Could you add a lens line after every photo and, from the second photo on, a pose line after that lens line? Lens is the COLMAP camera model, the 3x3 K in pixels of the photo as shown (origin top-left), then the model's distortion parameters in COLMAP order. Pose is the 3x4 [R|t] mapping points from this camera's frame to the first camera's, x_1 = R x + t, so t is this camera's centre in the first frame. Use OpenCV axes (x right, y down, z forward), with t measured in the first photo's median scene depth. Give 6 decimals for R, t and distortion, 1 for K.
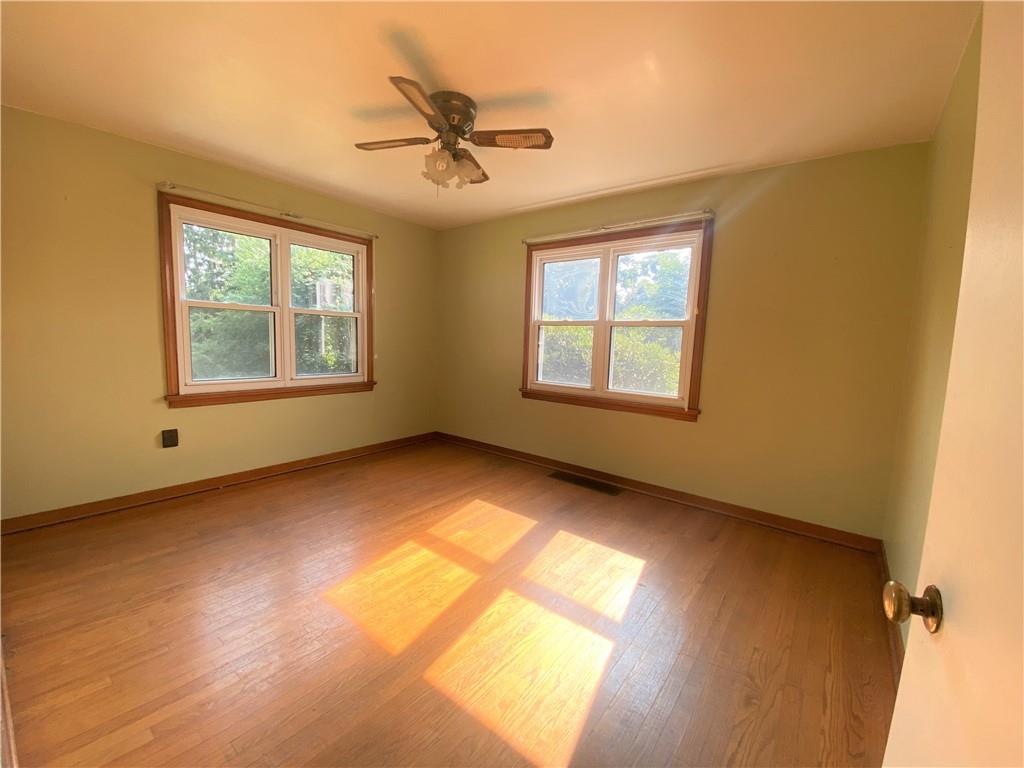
lens RADIAL K [[417.3, 0, 512.0], [0, 417.3, 384.0], [0, 0, 1]] dist [0.000518, -0.018122]
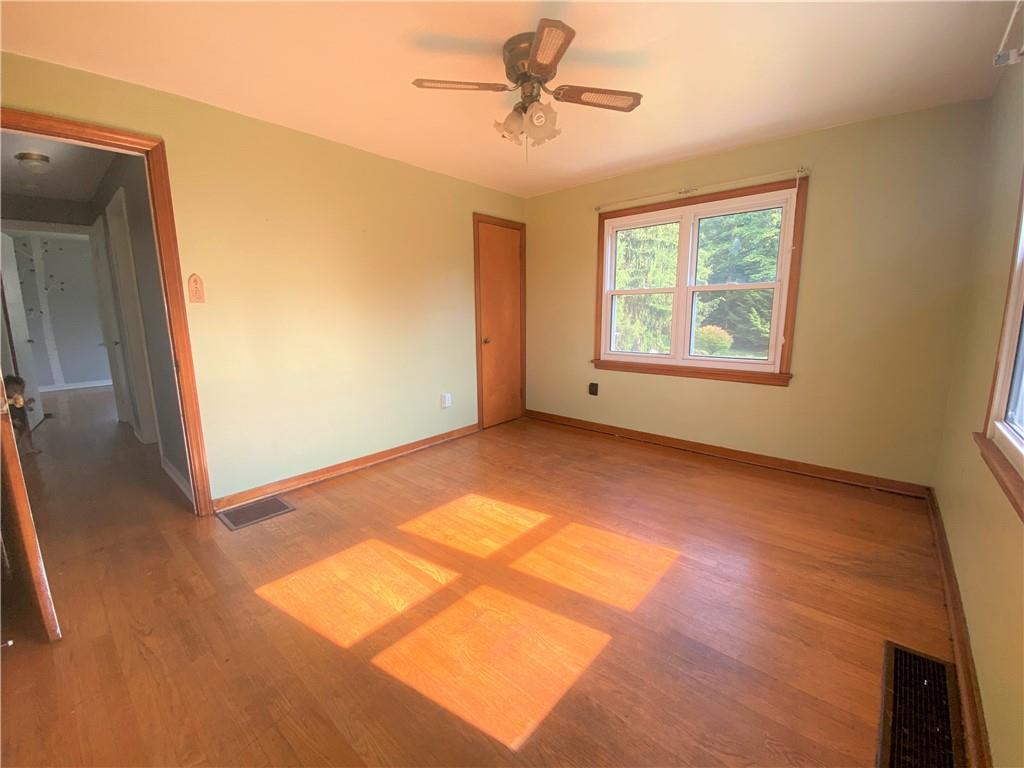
lens RADIAL K [[417.3, 0, 512.0], [0, 417.3, 384.0], [0, 0, 1]] dist [0.000518, -0.018122]
pose [[-0.084475, 0.137017, -0.986960, 0.620552], [-0.100722, 0.984253, 0.145262, -0.067203], [0.991322, 0.111679, -0.069344, 0.815462]]
